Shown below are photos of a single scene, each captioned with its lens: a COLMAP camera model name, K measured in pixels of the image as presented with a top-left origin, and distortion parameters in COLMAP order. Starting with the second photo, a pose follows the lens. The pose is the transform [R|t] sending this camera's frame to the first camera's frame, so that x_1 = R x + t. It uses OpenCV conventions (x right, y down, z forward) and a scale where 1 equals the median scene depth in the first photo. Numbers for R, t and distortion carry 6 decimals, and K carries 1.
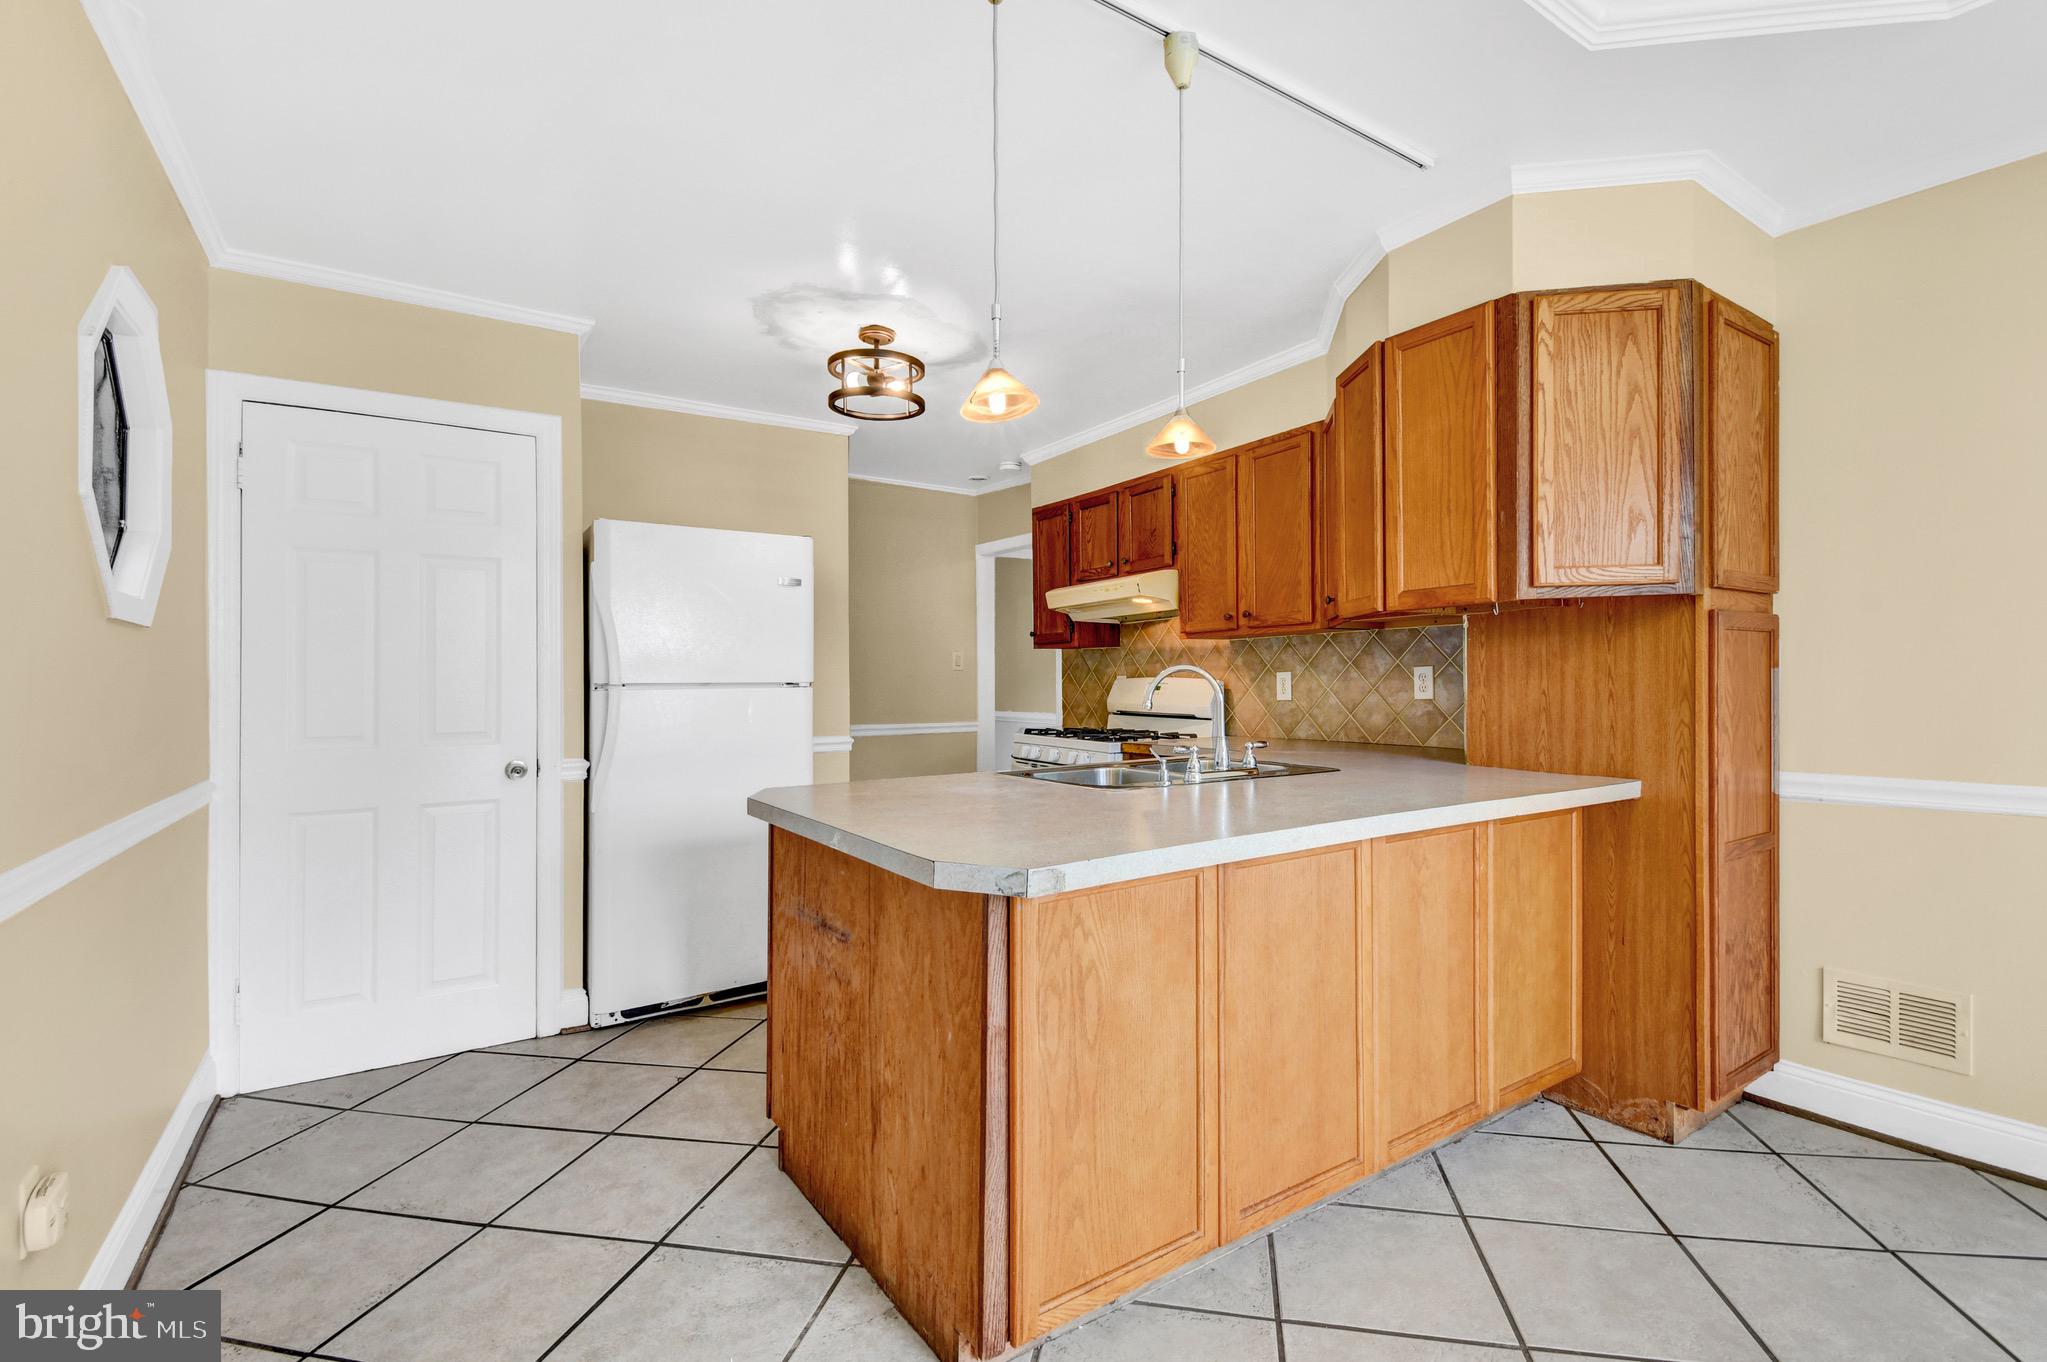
lens RADIAL K [[923.9, 0, 1048.1], [0, 923.9, 676.3], [0, 0, 1]] dist [0.029789, -0.027480]
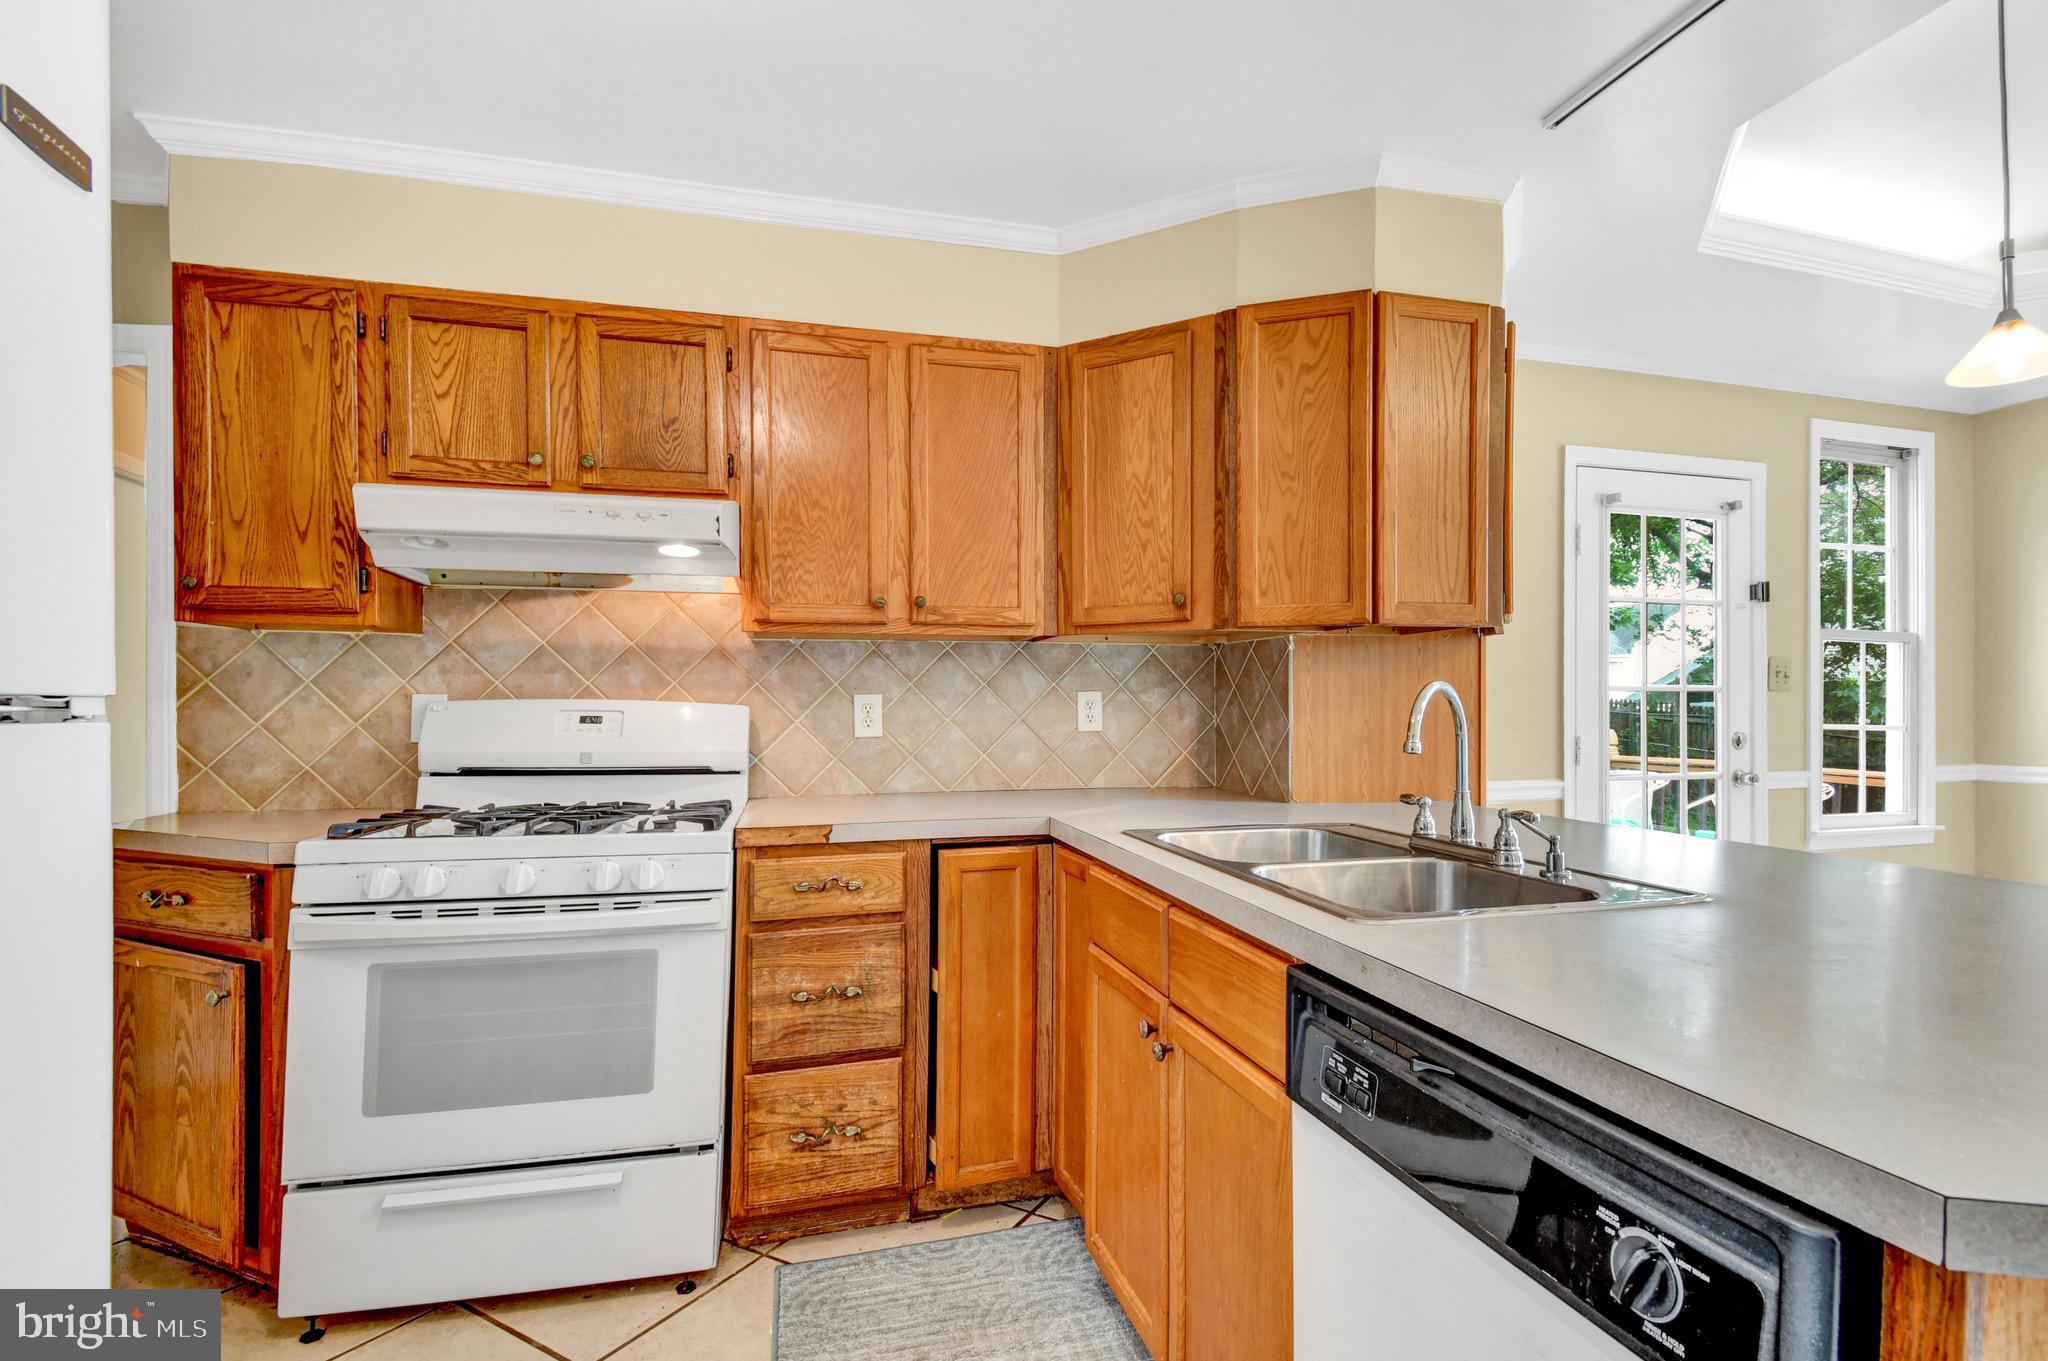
lens RADIAL K [[927.2, 0, 1024.9], [0, 927.2, 697.3], [0, 0, 1]] dist [0.003940, -0.000148]
pose [[0.331560, 0.019003, 0.943243, -0.361351], [-0.008468, 0.999817, -0.017166, 0.008388], [-0.943396, -0.002296, 0.331660, 0.729838]]
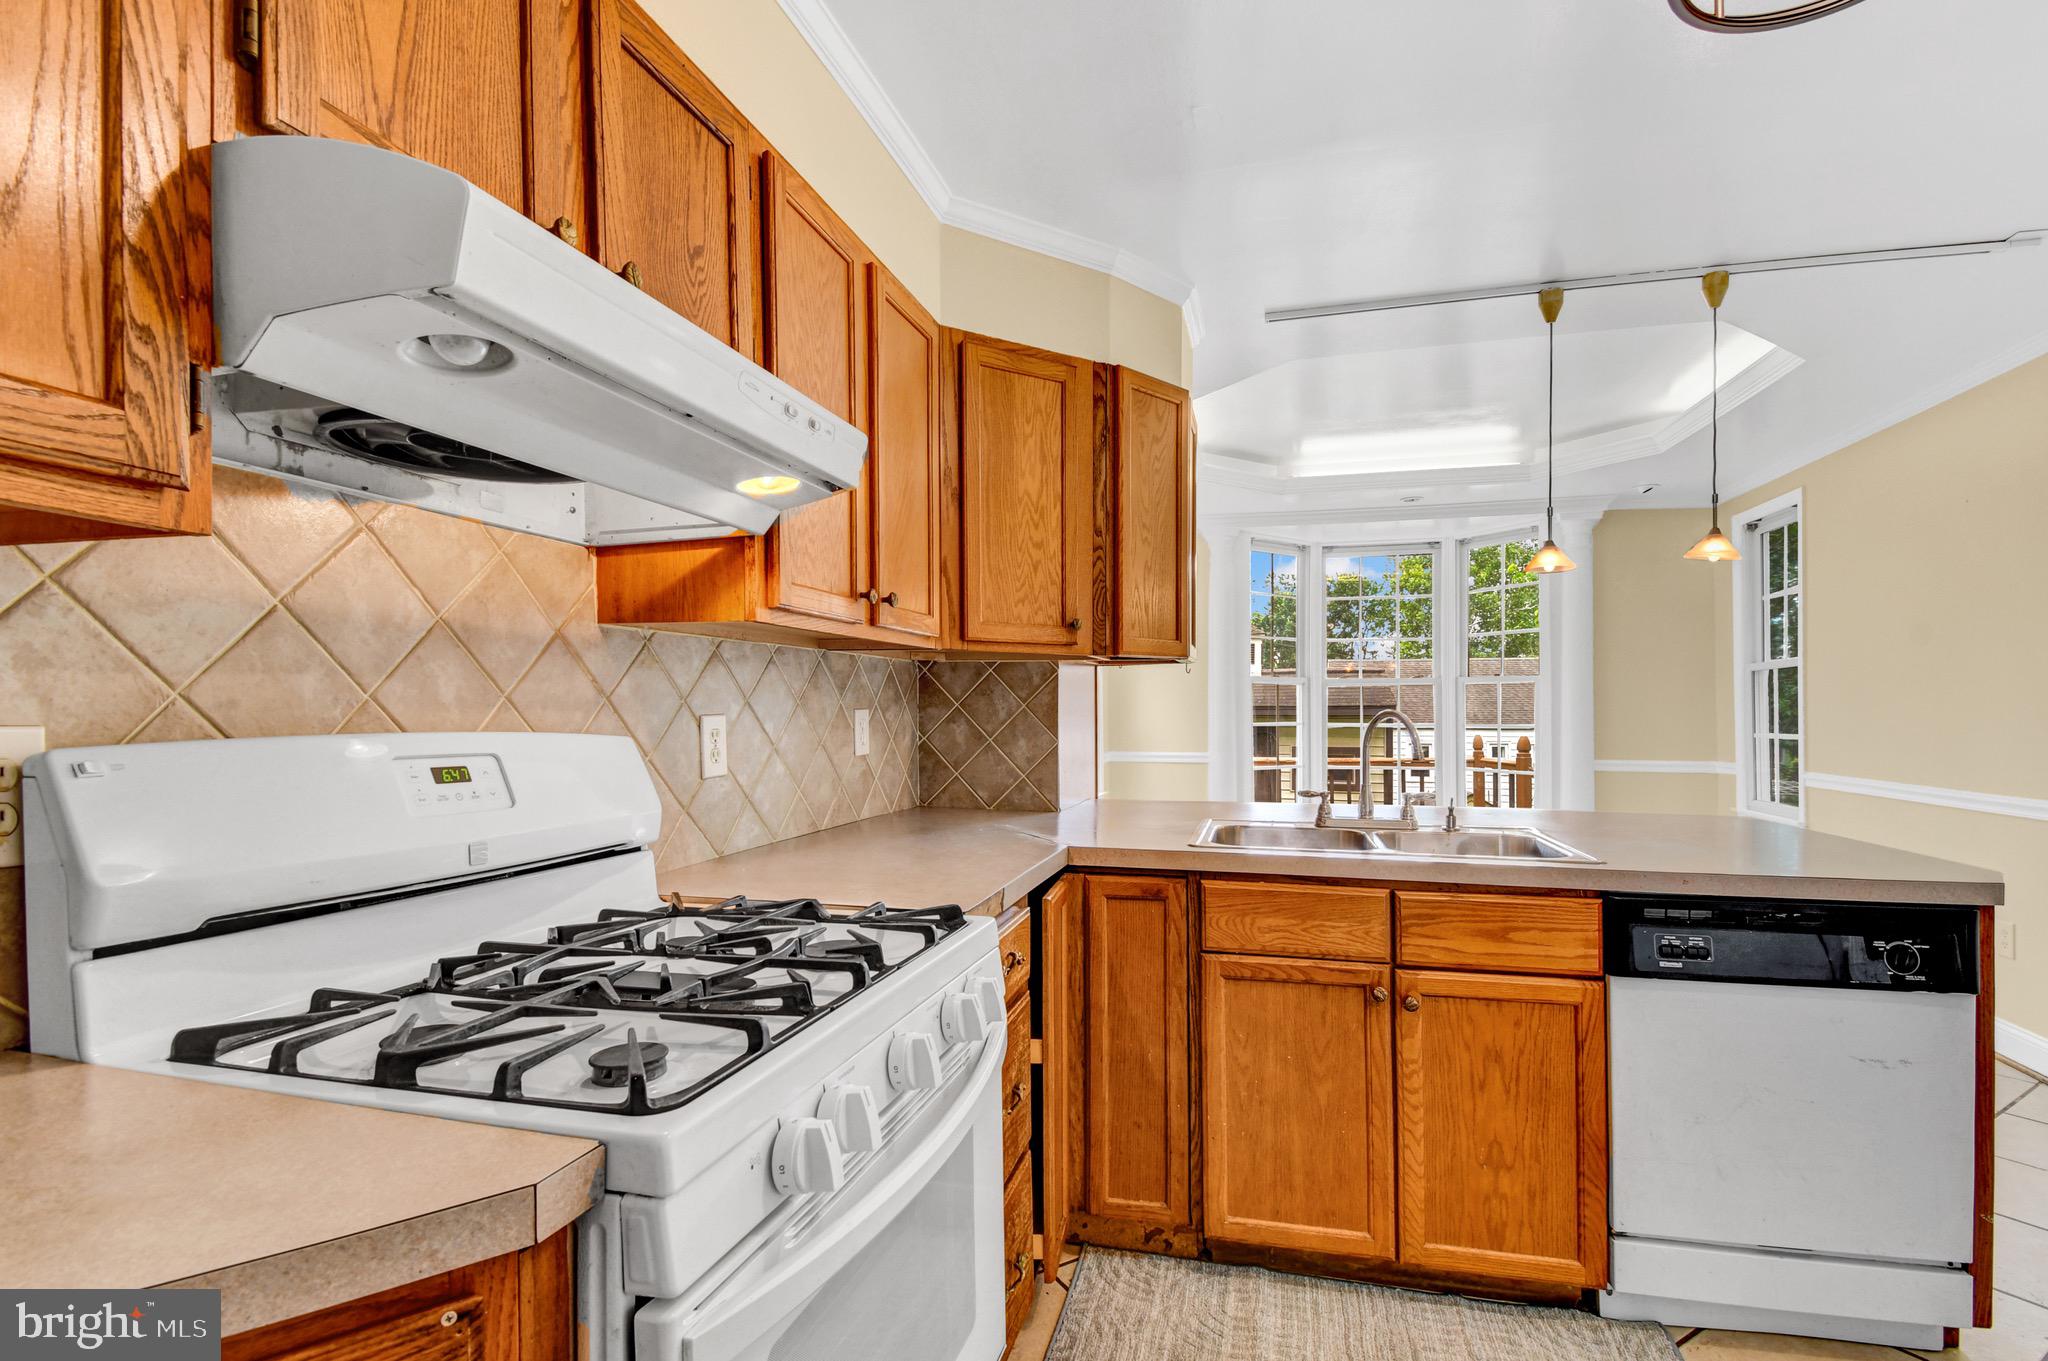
lens RADIAL K [[949.2, 0, 1045.9], [0, 949.2, 712.2], [0, 0, 1]] dist [-0.001585, -0.000537]
pose [[-0.662996, 0.005536, 0.748603, -0.225166], [0.000523, 0.999976, -0.006932, -0.003134], [-0.748623, -0.004205, -0.662982, 1.287905]]
